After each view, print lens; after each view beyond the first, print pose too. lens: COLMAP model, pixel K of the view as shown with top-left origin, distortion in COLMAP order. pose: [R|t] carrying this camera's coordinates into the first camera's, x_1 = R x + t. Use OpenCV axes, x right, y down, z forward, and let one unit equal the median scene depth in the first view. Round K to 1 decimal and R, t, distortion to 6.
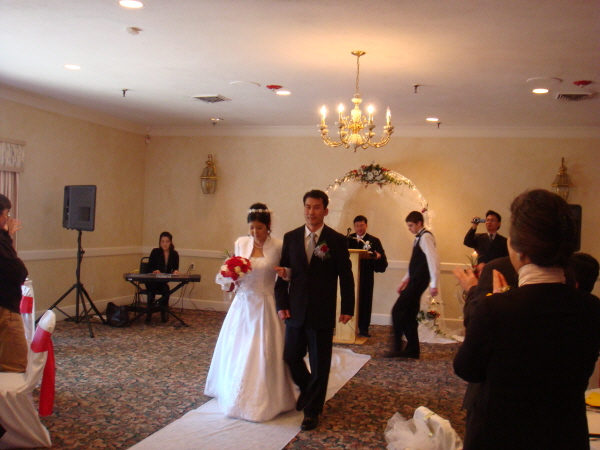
lens RADIAL K [[792.8, 0, 300.0], [0, 792.8, 225.0], [0, 0, 1]] dist [0.241647, 0.031093]
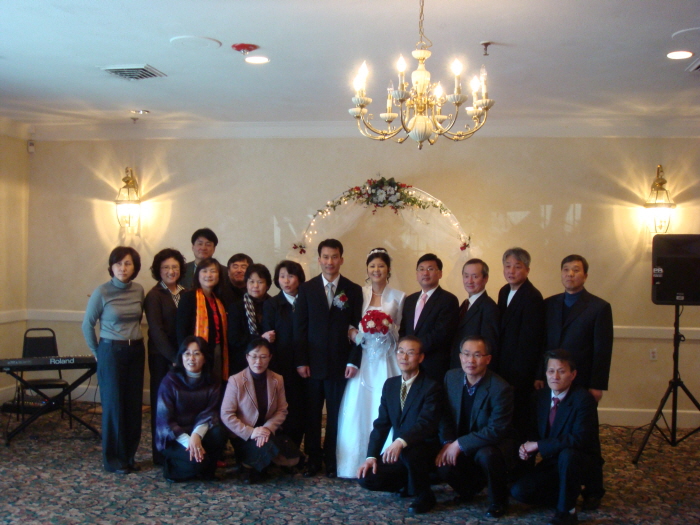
lens RADIAL K [[893.2, 0, 350.0], [0, 893.2, 262.5], [0, 0, 1]] dist [-0.150075, 0.088604]
pose [[0.989228, -0.030154, 0.143242, -0.043158], [0.028521, 0.999503, 0.013438, -0.017238], [-0.143576, -0.009208, 0.989597, 0.278365]]
